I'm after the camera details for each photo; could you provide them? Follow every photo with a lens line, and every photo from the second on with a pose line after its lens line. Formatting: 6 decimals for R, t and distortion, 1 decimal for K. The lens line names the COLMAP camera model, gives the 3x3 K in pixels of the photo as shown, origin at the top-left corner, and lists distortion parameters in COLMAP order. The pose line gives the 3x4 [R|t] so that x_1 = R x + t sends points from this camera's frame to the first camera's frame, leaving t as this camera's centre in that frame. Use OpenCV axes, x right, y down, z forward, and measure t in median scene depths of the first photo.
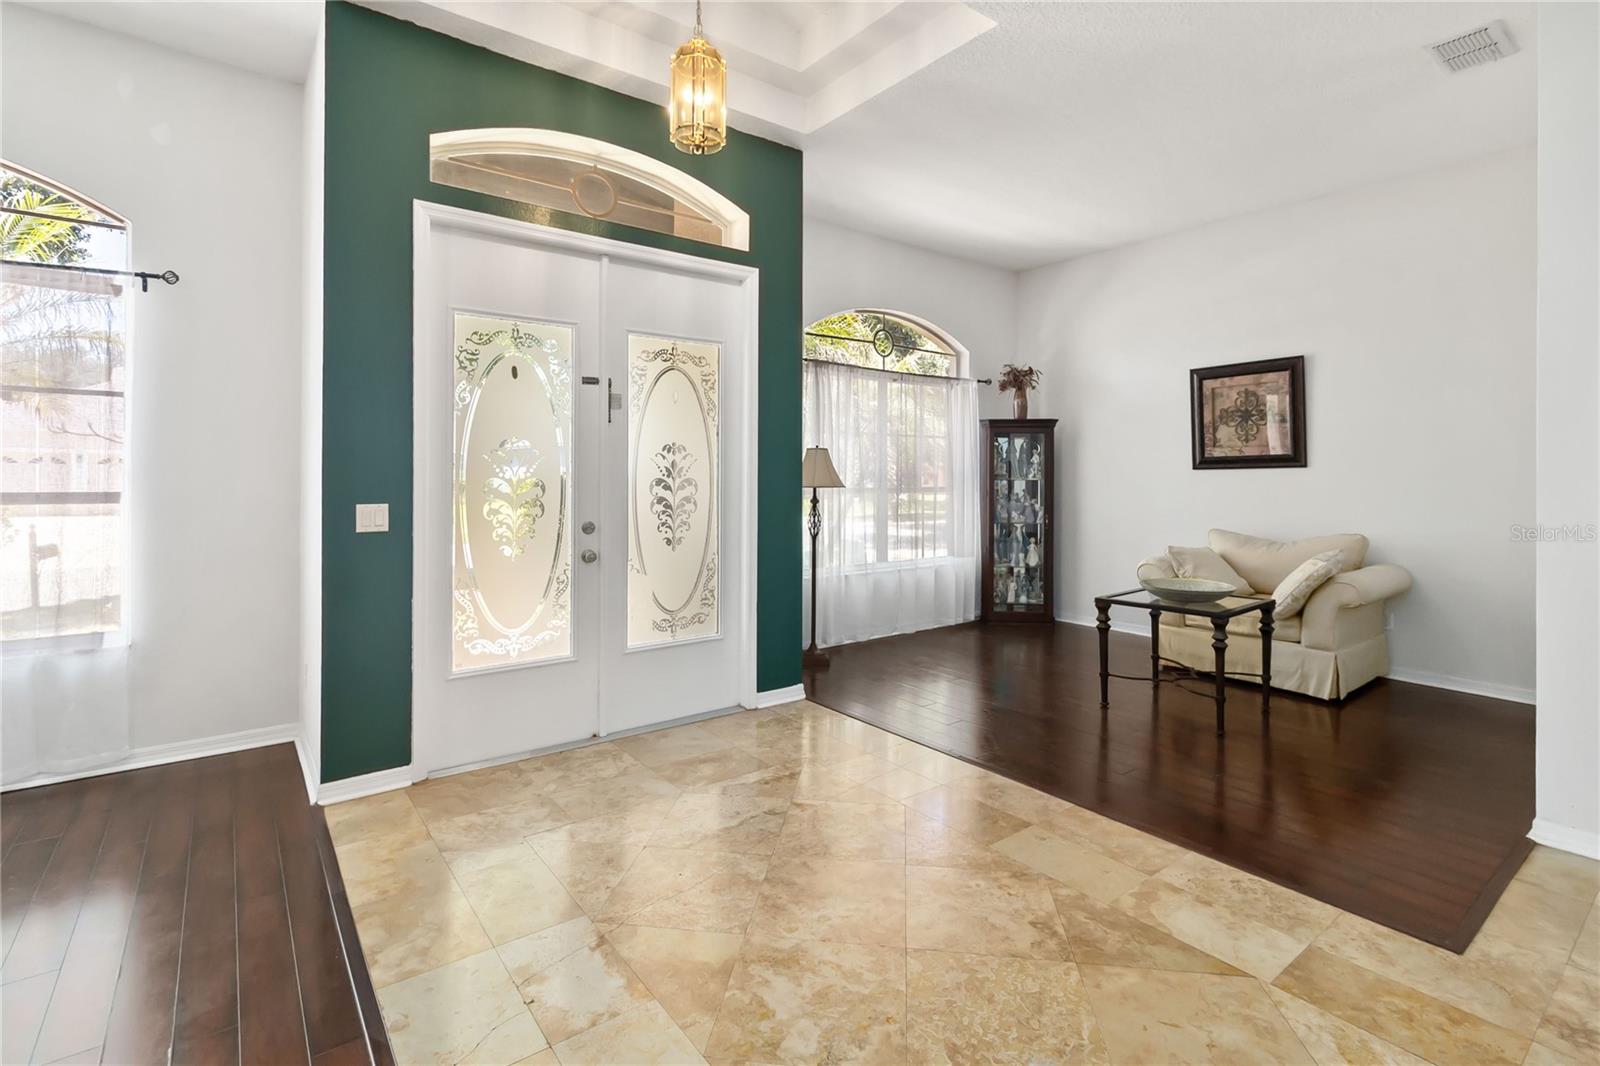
lens RADIAL K [[749.5, 0, 804.1], [0, 749.5, 477.6], [0, 0, 1]] dist [0.000495, 0.000099]
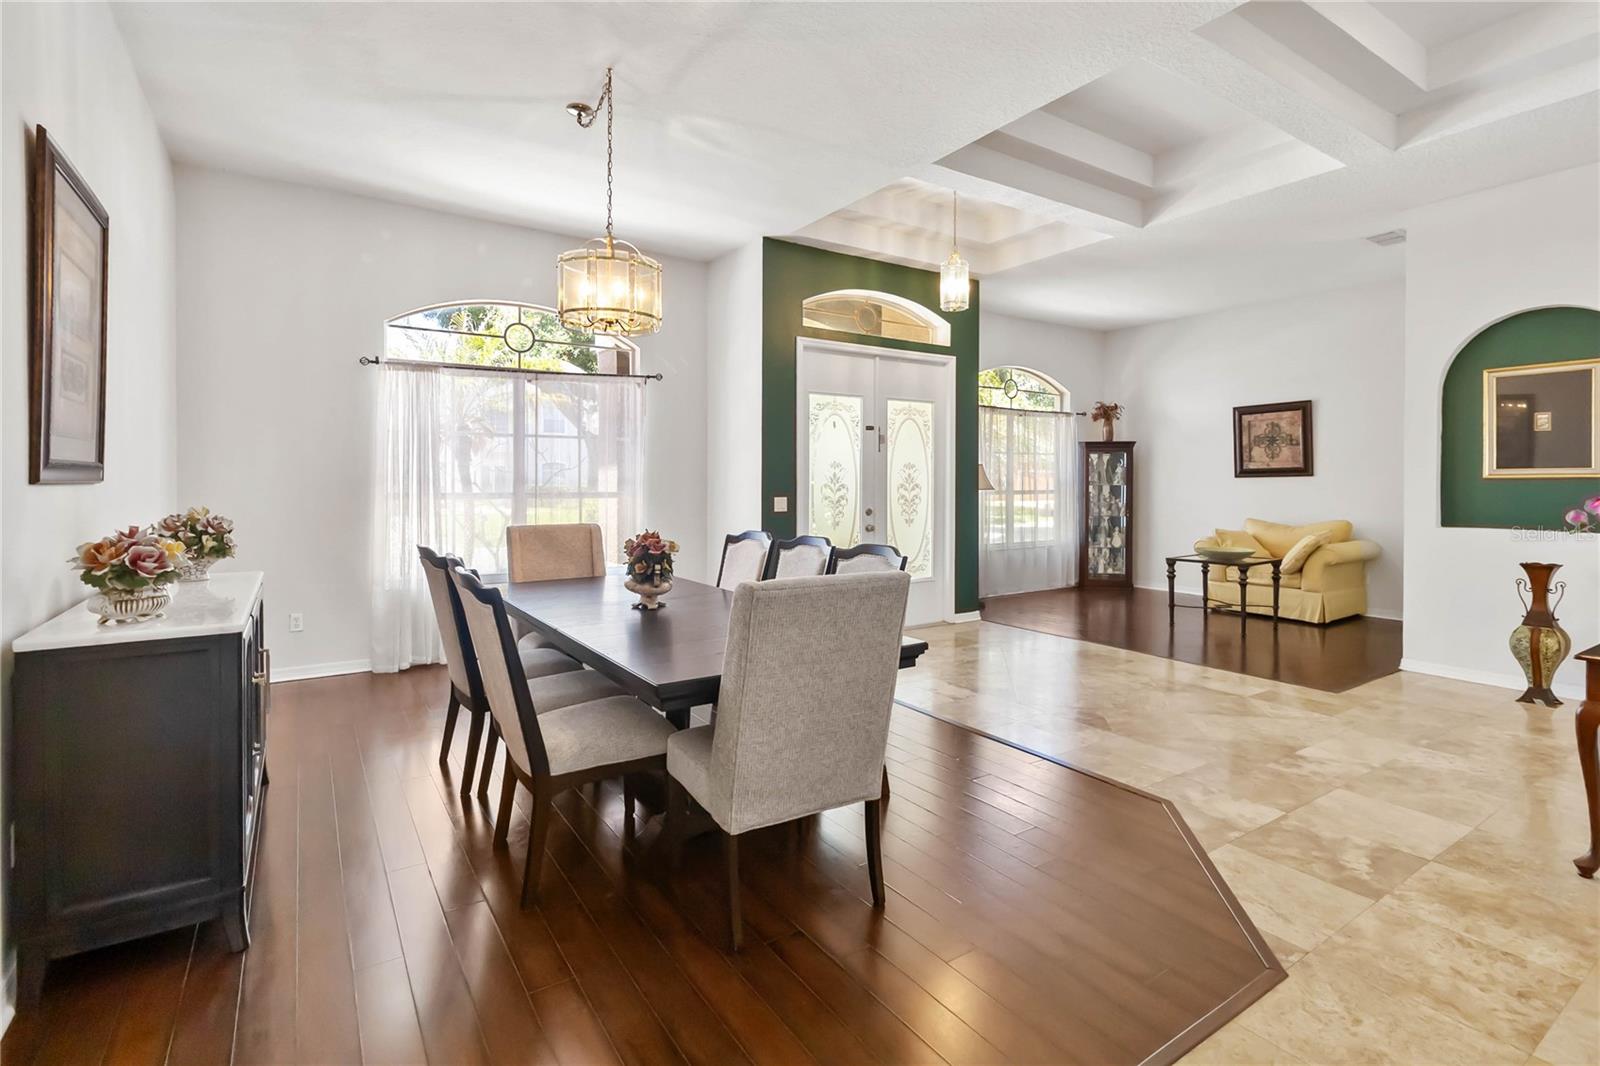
lens RADIAL K [[771.4, 0, 791.8], [0, 771.4, 487.0], [0, 0, 1]] dist [-0.000293, -0.000811]
pose [[0.997639, -0.000101, -0.068675, -0.274642], [0.000420, 0.999989, 0.004634, 0.000190], [0.068674, -0.004652, 0.997628, -0.647493]]
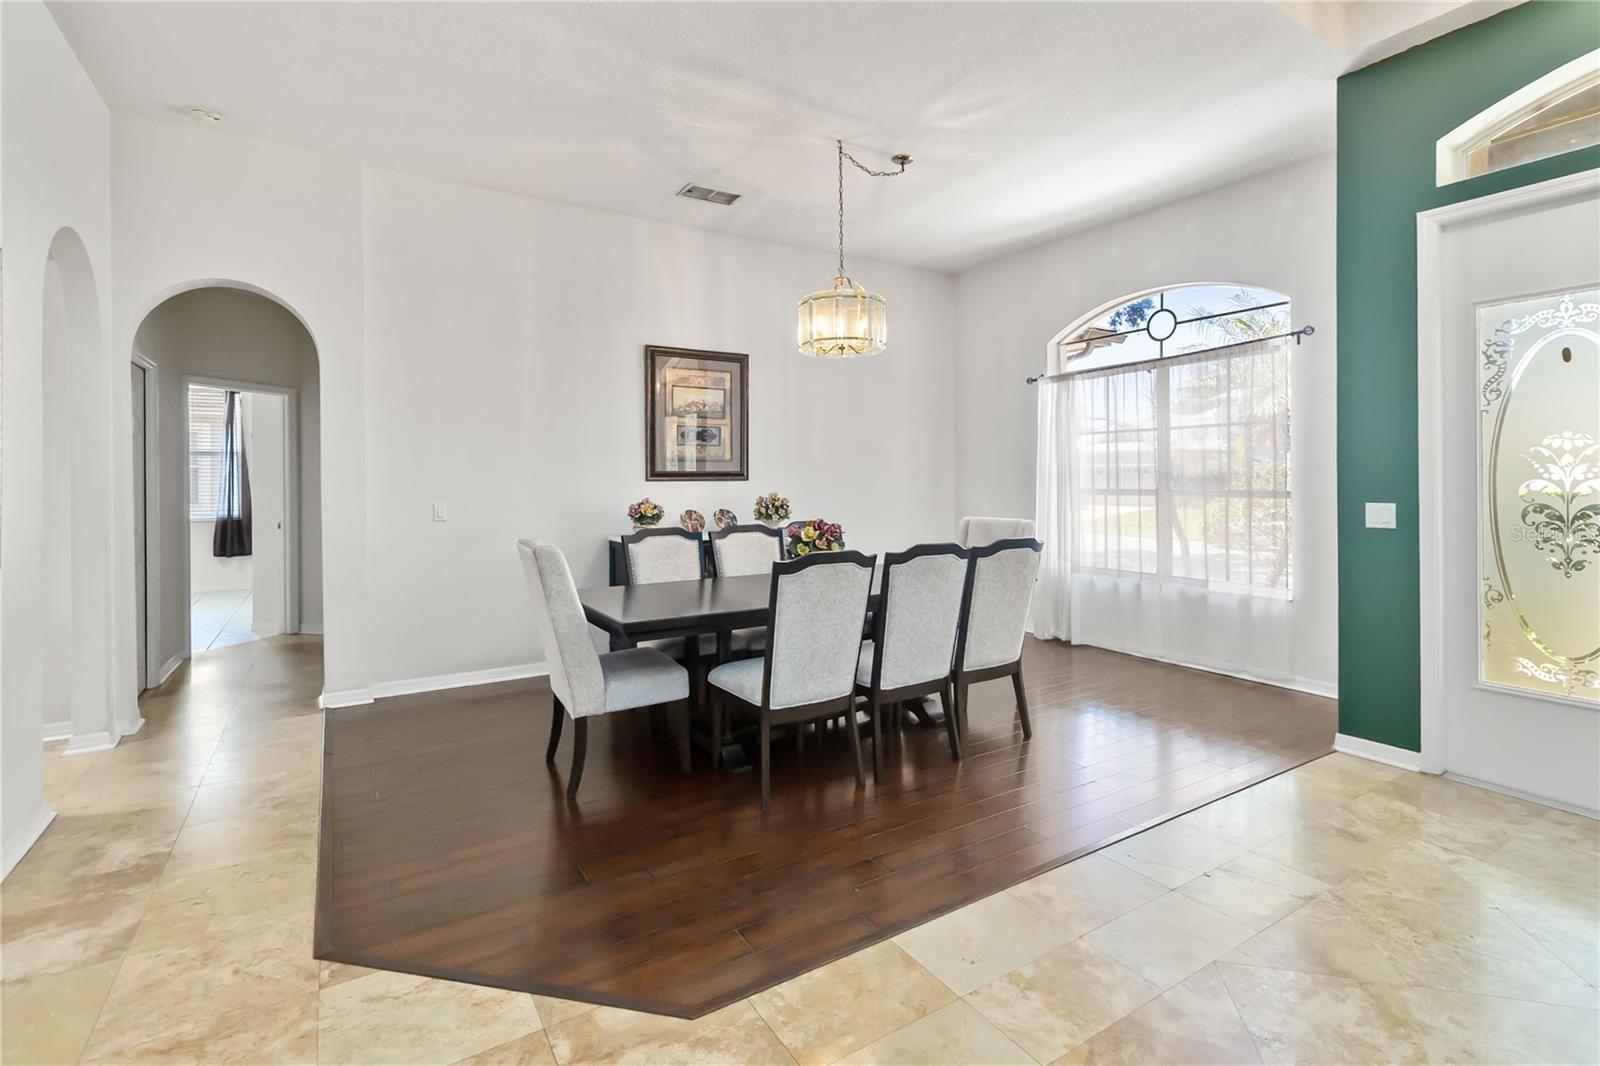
lens RADIAL K [[749.5, 0, 804.1], [0, 749.5, 477.6], [0, 0, 1]] dist [0.000495, 0.000099]
pose [[-0.098150, -0.003674, -0.995165, 0.414807], [0.004354, 0.999982, -0.004122, -0.001241], [0.995162, -0.004737, -0.098132, 0.169822]]
